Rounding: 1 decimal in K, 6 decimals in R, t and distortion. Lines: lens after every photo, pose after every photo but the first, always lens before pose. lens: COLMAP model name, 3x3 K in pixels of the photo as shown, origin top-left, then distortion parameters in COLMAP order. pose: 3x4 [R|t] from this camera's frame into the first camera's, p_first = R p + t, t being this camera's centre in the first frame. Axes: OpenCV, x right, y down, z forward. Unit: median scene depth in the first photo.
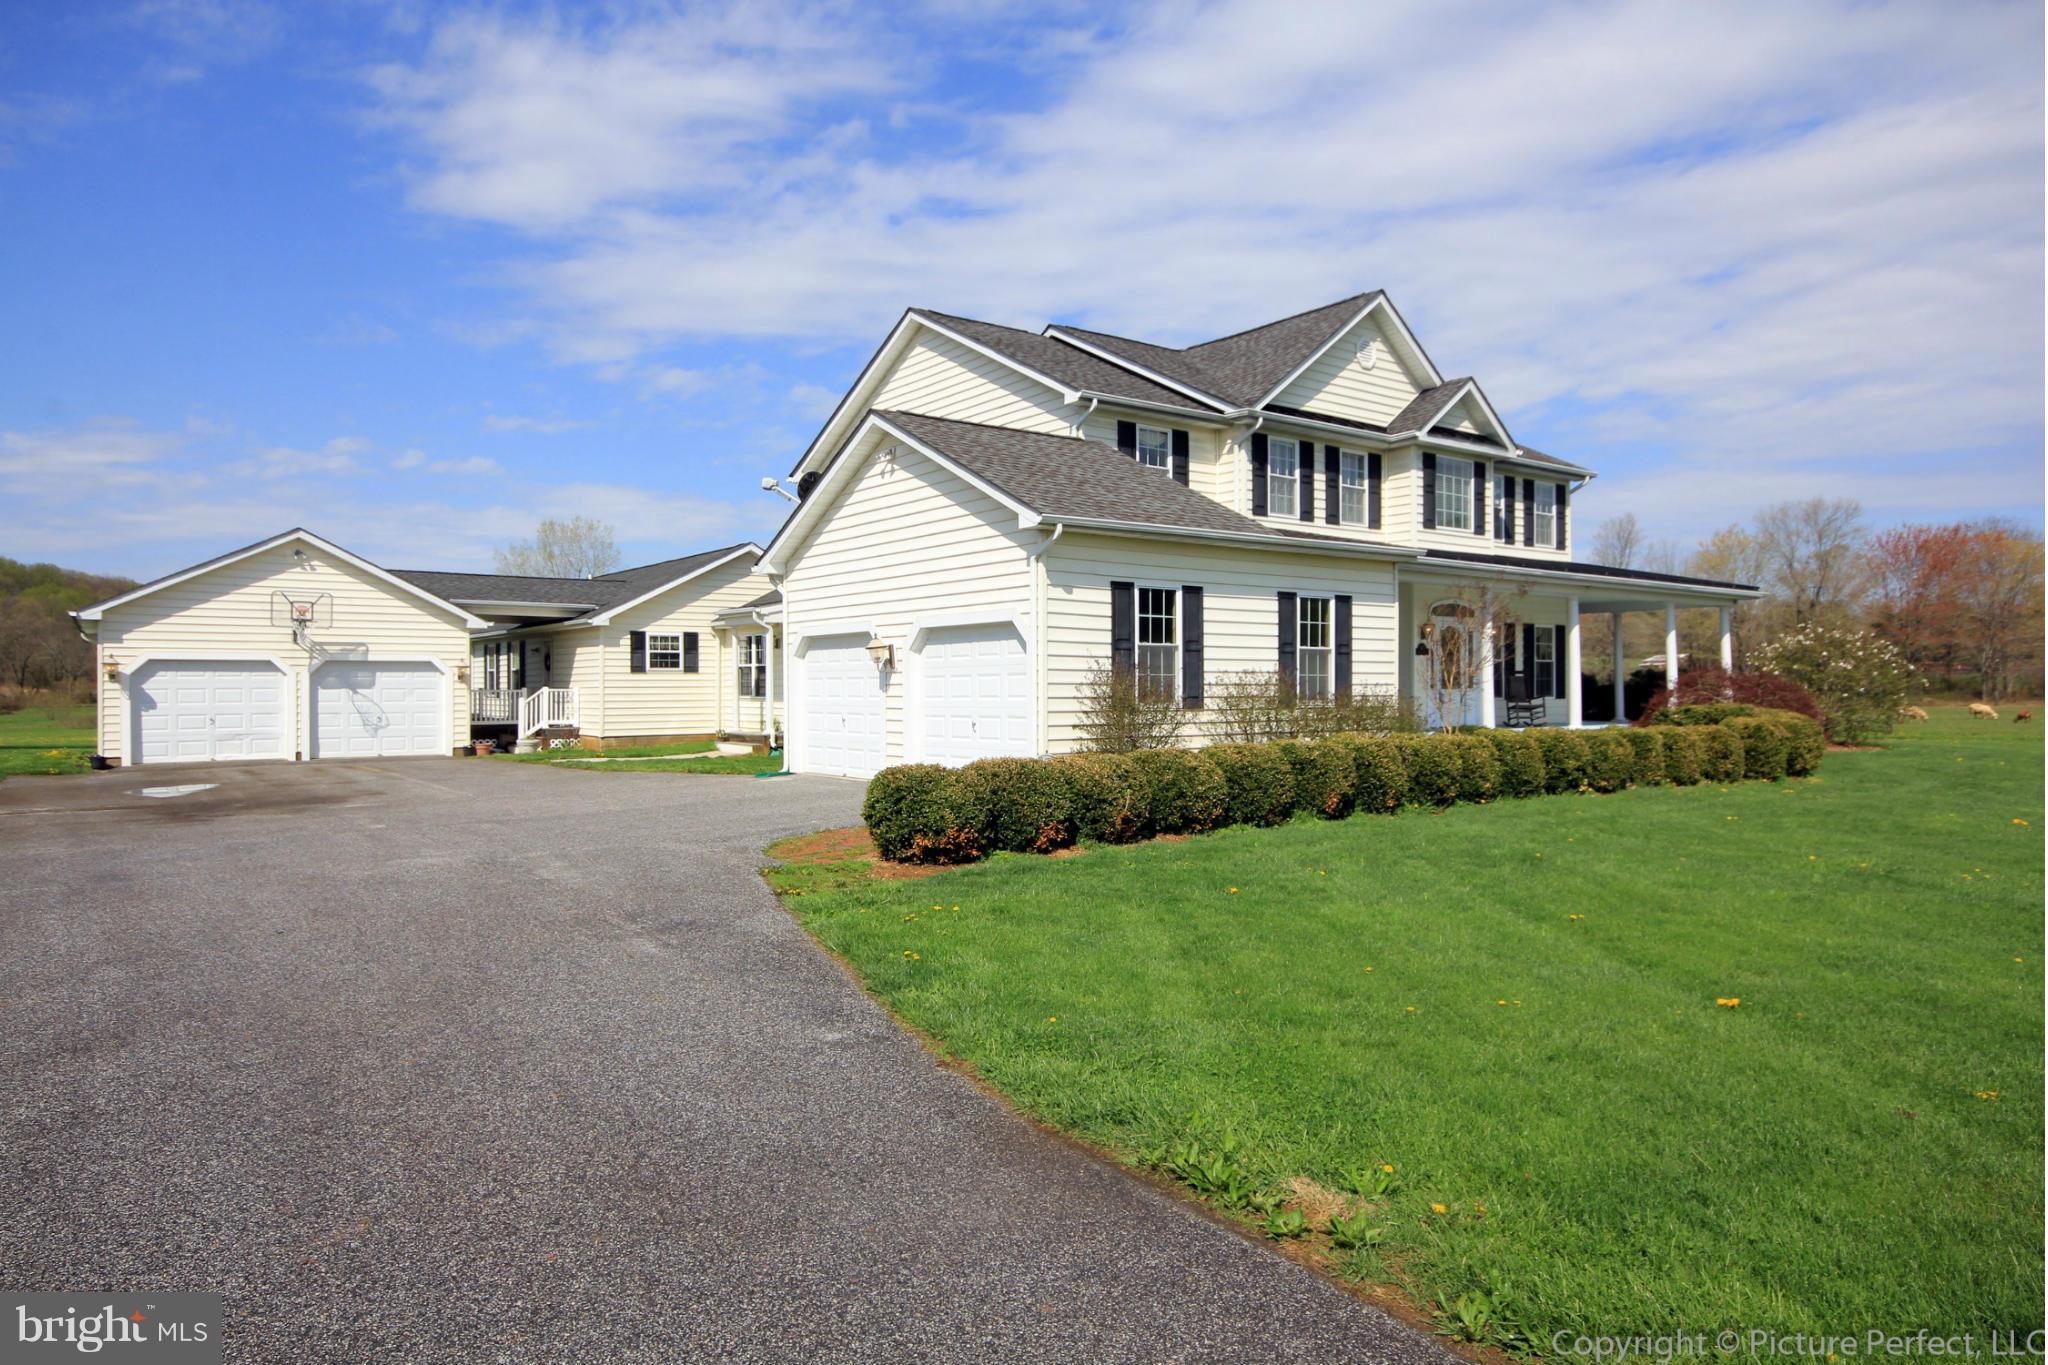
lens RADIAL K [[1250.2, 0, 1015.3], [0, 1250.2, 681.7], [0, 0, 1]] dist [0.002234, 0.000113]
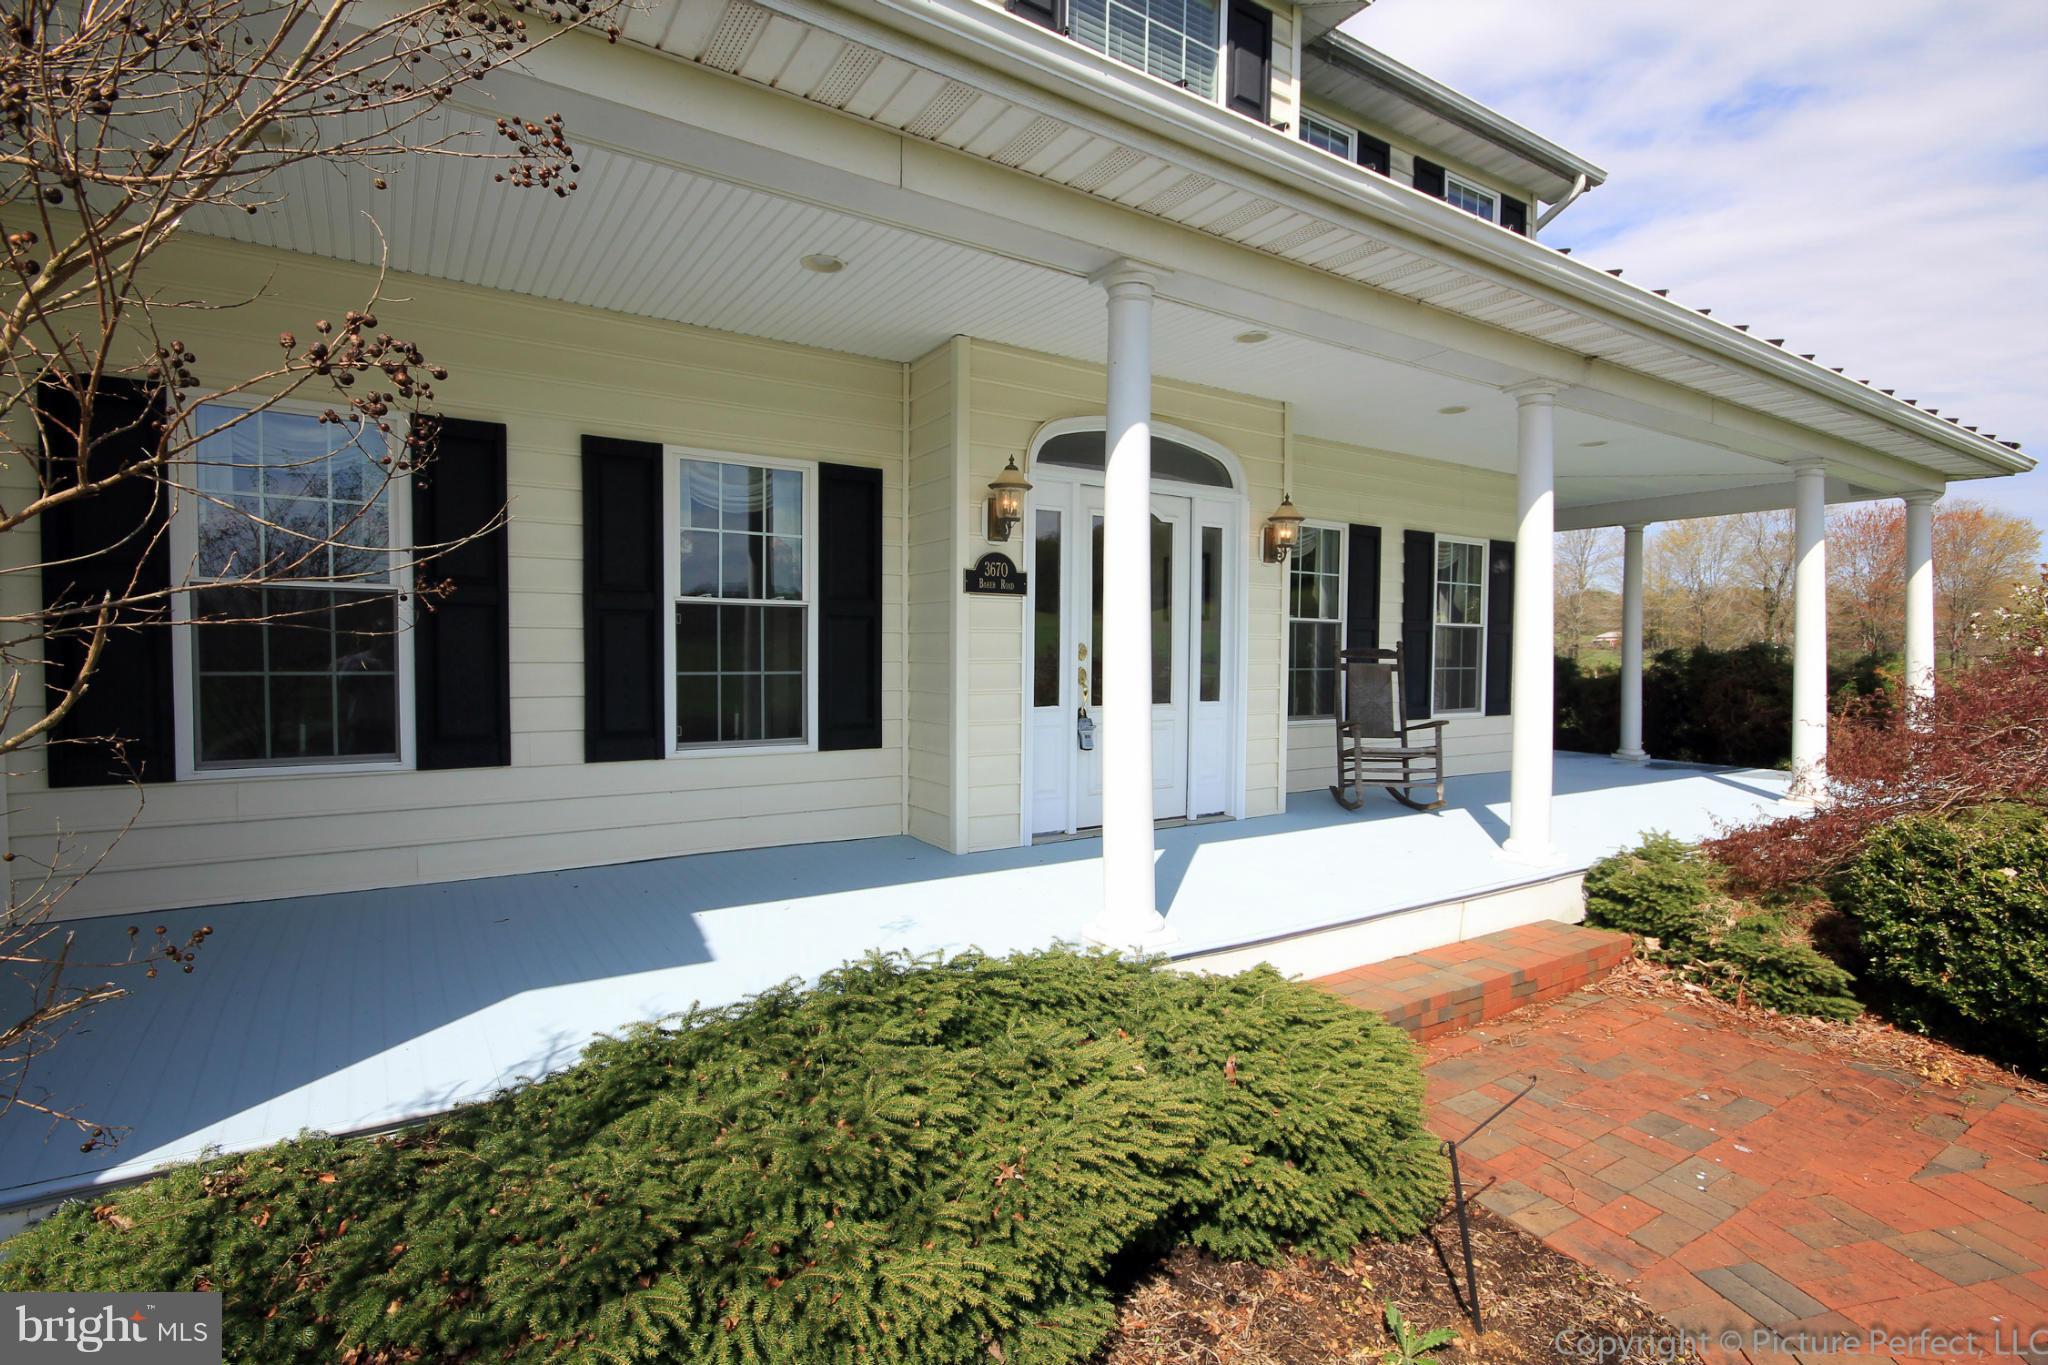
lens RADIAL K [[966.3, 0, 1033.8], [0, 966.3, 680.5], [0, 0, 1]] dist [0.002335, -0.000838]
pose [[0.998175, 0.012309, -0.059125, 0.550684], [-0.010310, 0.999369, 0.033998, -0.014304], [0.059506, -0.033326, 0.997672, 1.229147]]
